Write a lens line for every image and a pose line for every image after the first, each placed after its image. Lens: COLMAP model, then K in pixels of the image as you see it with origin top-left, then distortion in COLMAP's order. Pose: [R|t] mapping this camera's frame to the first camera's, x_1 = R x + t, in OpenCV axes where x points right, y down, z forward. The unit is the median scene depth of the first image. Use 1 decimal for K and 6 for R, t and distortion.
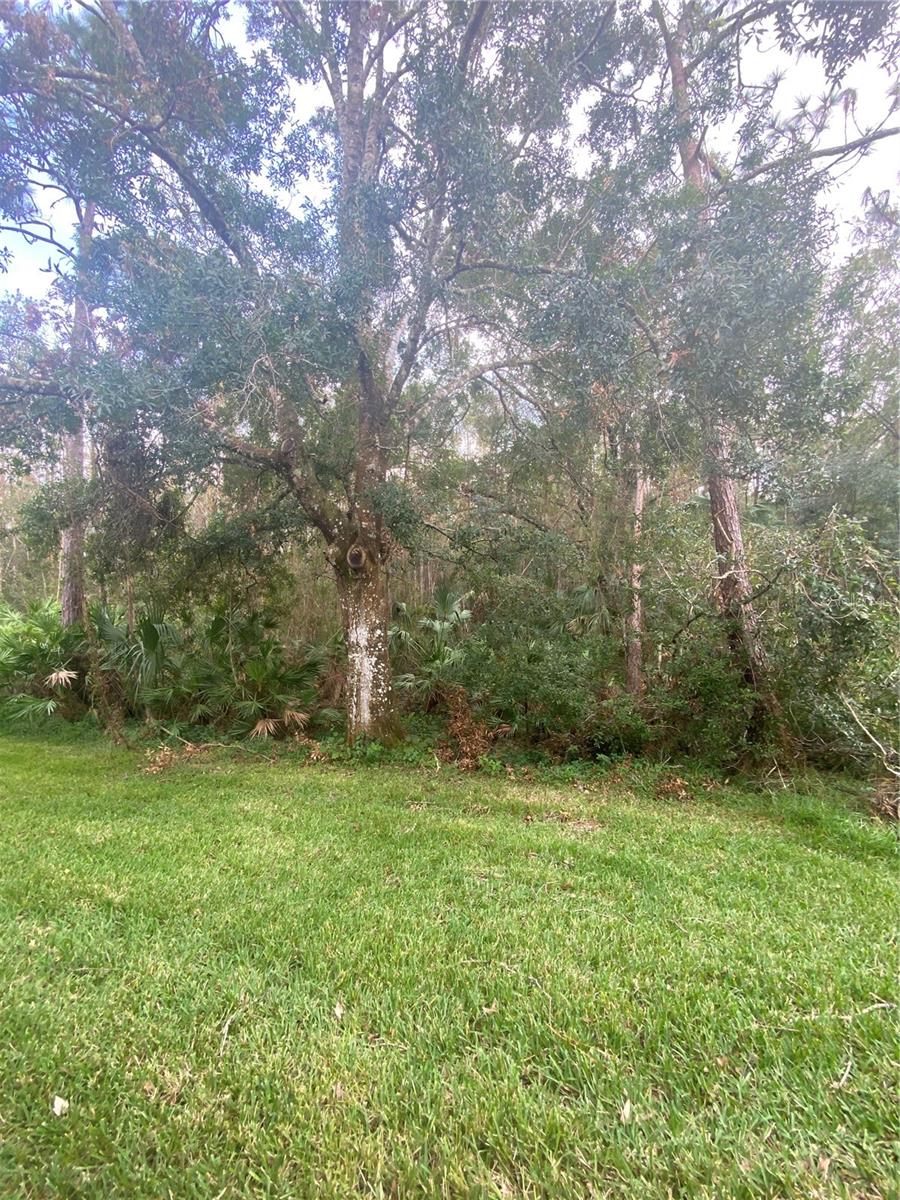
lens RADIAL K [[488.5, 0, 449.1], [0, 488.5, 594.9], [0, 0, 1]] dist [0.020947, -0.021322]
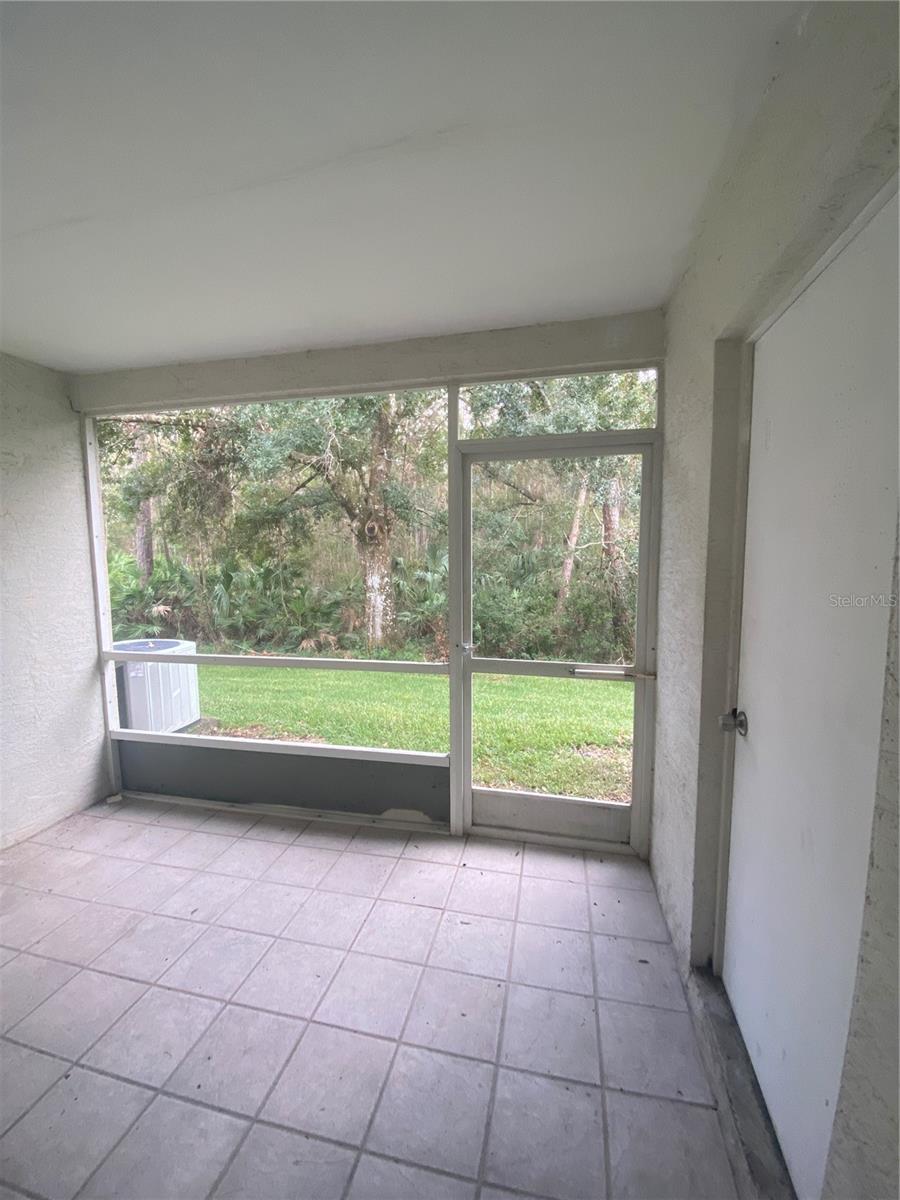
lens RADIAL K [[485.3, 0, 447.8], [0, 485.3, 596.0], [0, 0, 1]] dist [0.030388, -0.029050]
pose [[0.999973, 0.003335, 0.006556, 0.034643], [-0.003963, 0.995150, 0.098294, -0.019622], [-0.006196, -0.098317, 0.995136, -0.490270]]
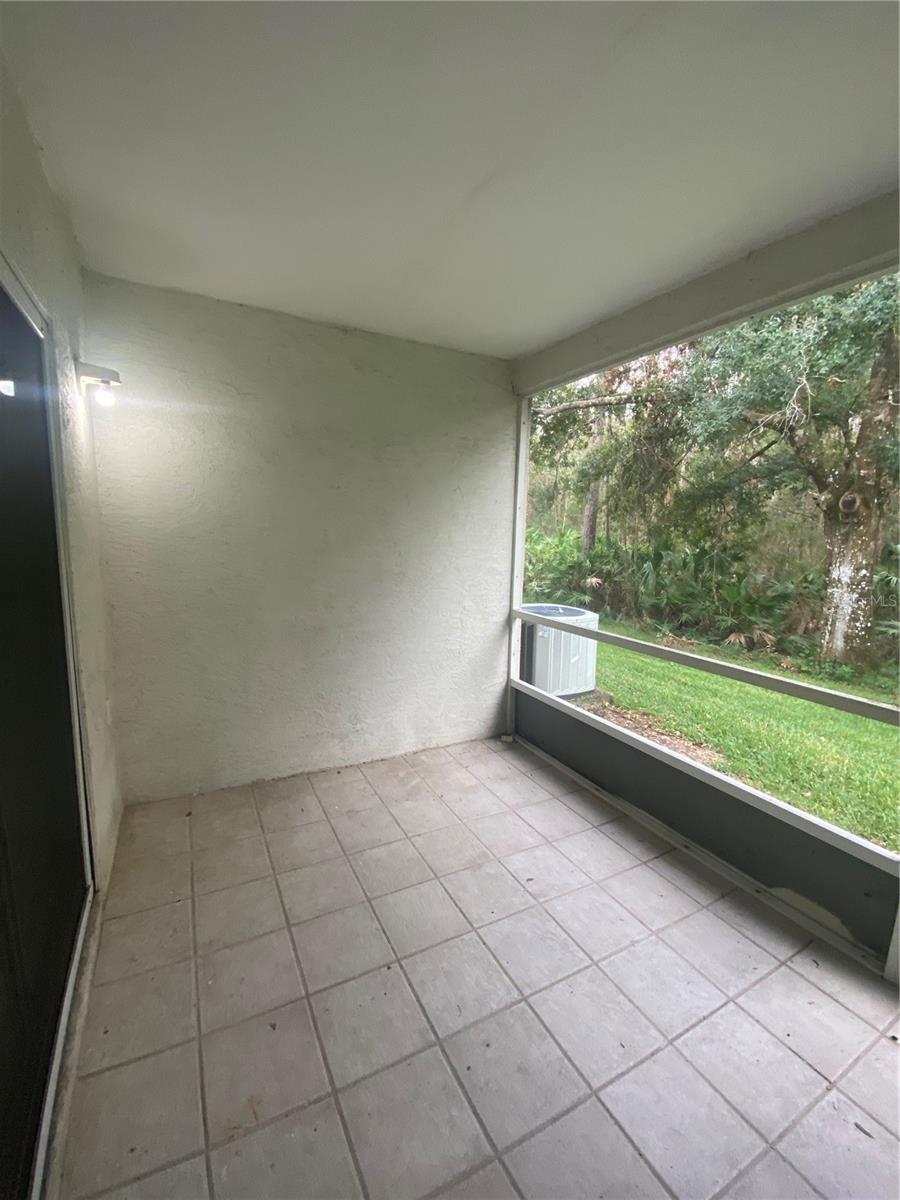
lens RADIAL K [[485.3, 0, 447.8], [0, 485.3, 596.0], [0, 0, 1]] dist [0.030388, -0.029050]
pose [[0.664692, 0.132890, -0.735204, 0.047132], [-0.028308, 0.987827, 0.152959, -0.011776], [0.746581, -0.080858, 0.660363, -0.422012]]
